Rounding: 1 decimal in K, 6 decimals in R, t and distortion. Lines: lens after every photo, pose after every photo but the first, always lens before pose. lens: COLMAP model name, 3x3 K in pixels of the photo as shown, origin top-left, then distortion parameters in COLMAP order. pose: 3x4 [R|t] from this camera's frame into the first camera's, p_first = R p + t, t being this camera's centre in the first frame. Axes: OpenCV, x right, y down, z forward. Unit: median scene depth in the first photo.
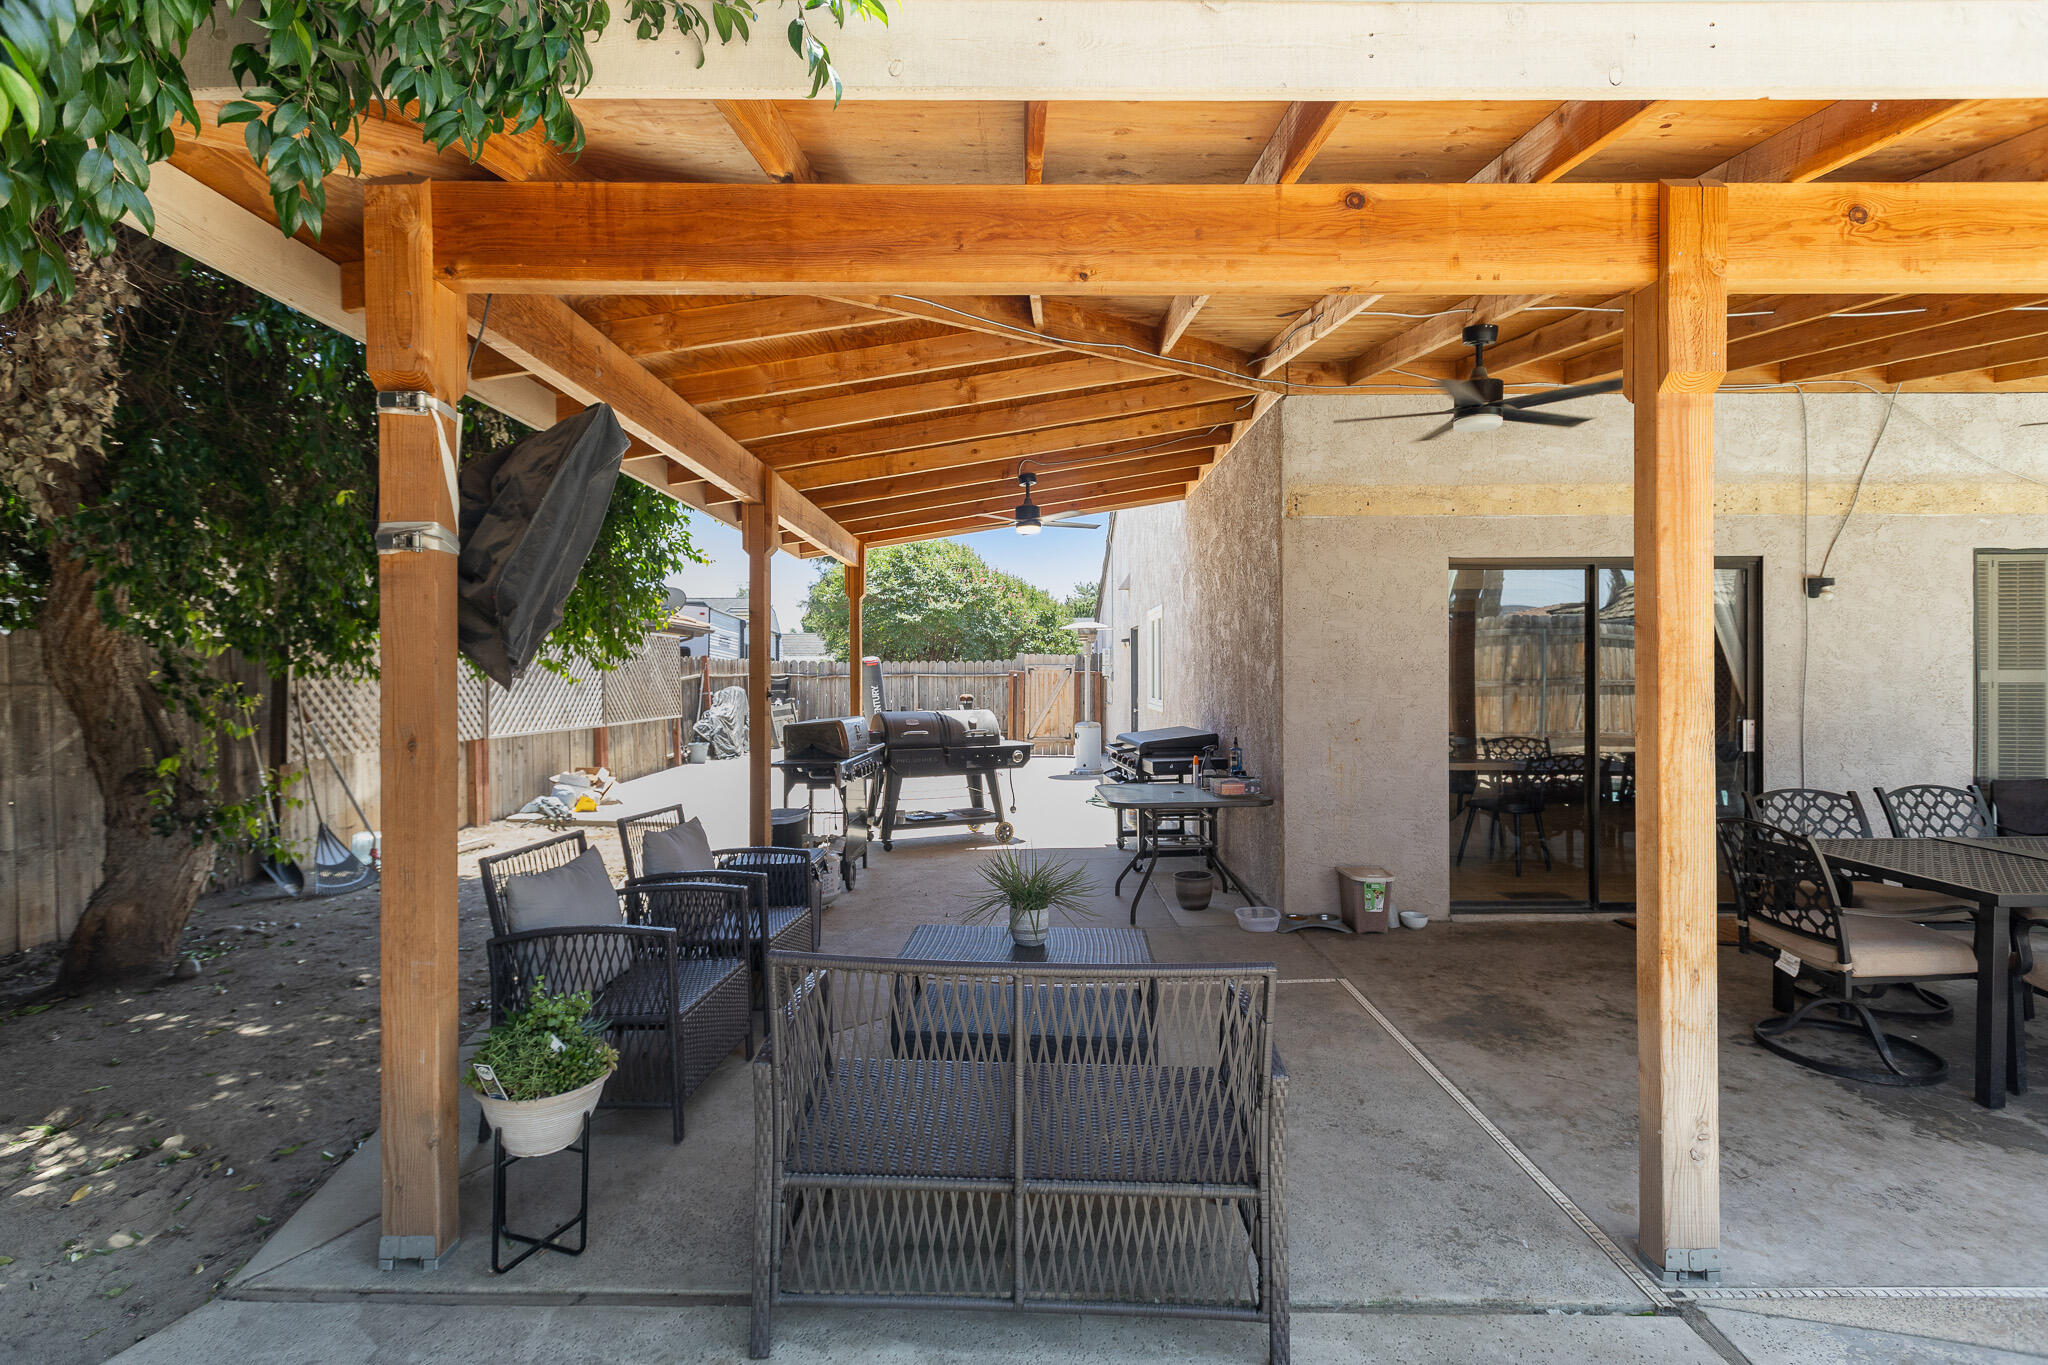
lens RADIAL K [[927.6, 0, 1024.0], [0, 927.6, 682.5], [0, 0, 1]] dist [0.018553, 0.000312]
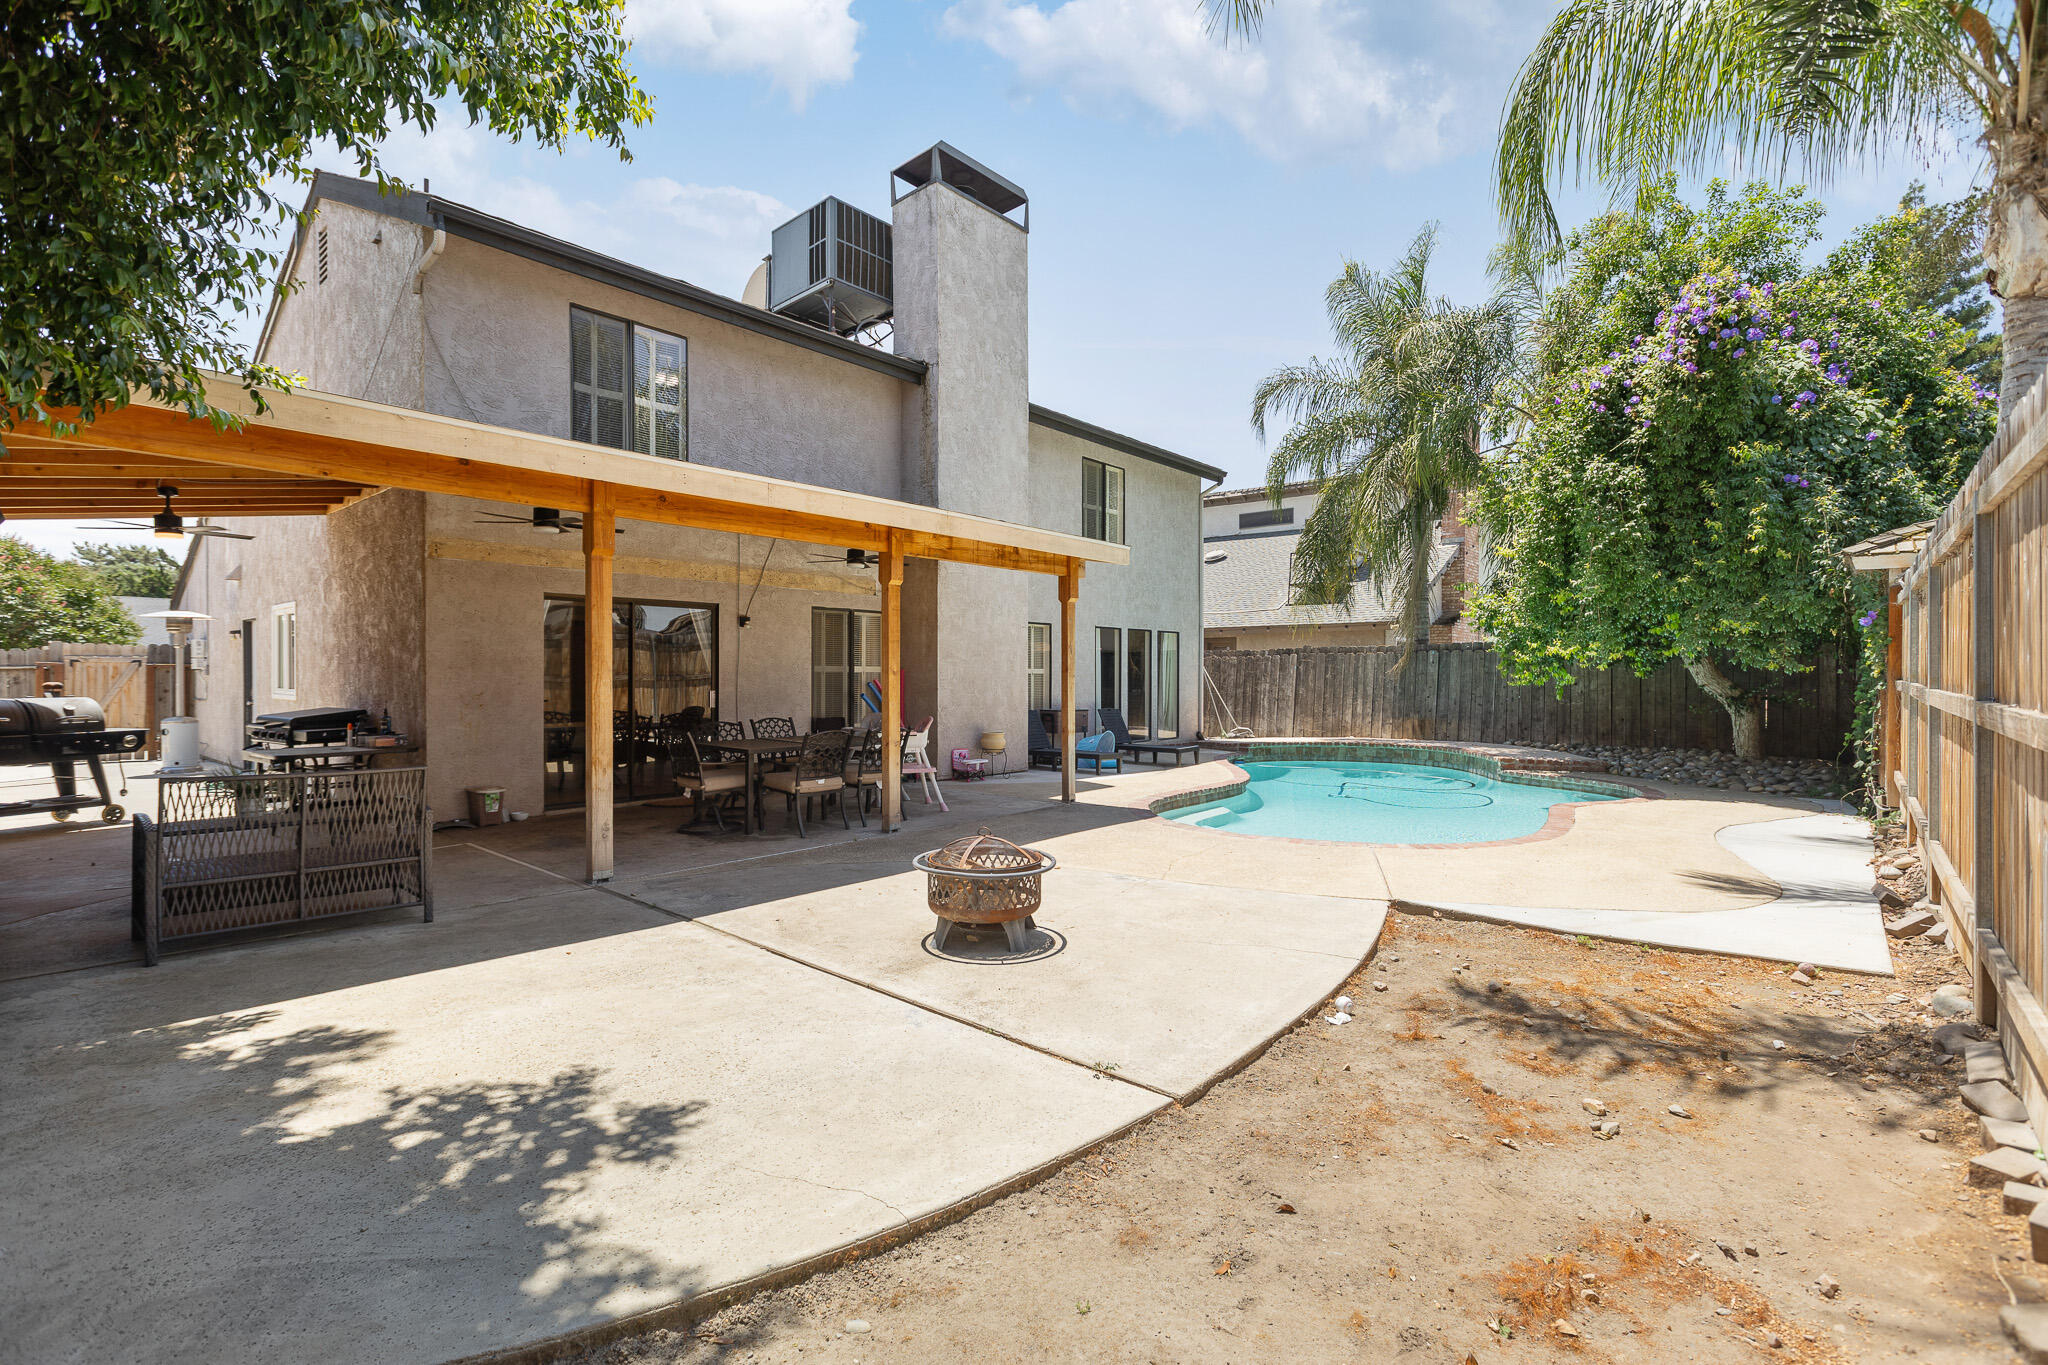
lens RADIAL K [[907.8, 0, 1038.5], [0, 907.8, 672.8], [0, 0, 1]] dist [0.001451, 0.000665]
pose [[0.643357, 0.003977, 0.765556, -0.187367], [0.003679, 0.999959, -0.008287, 0.021022], [-0.765557, 0.008148, 0.643316, -0.630936]]
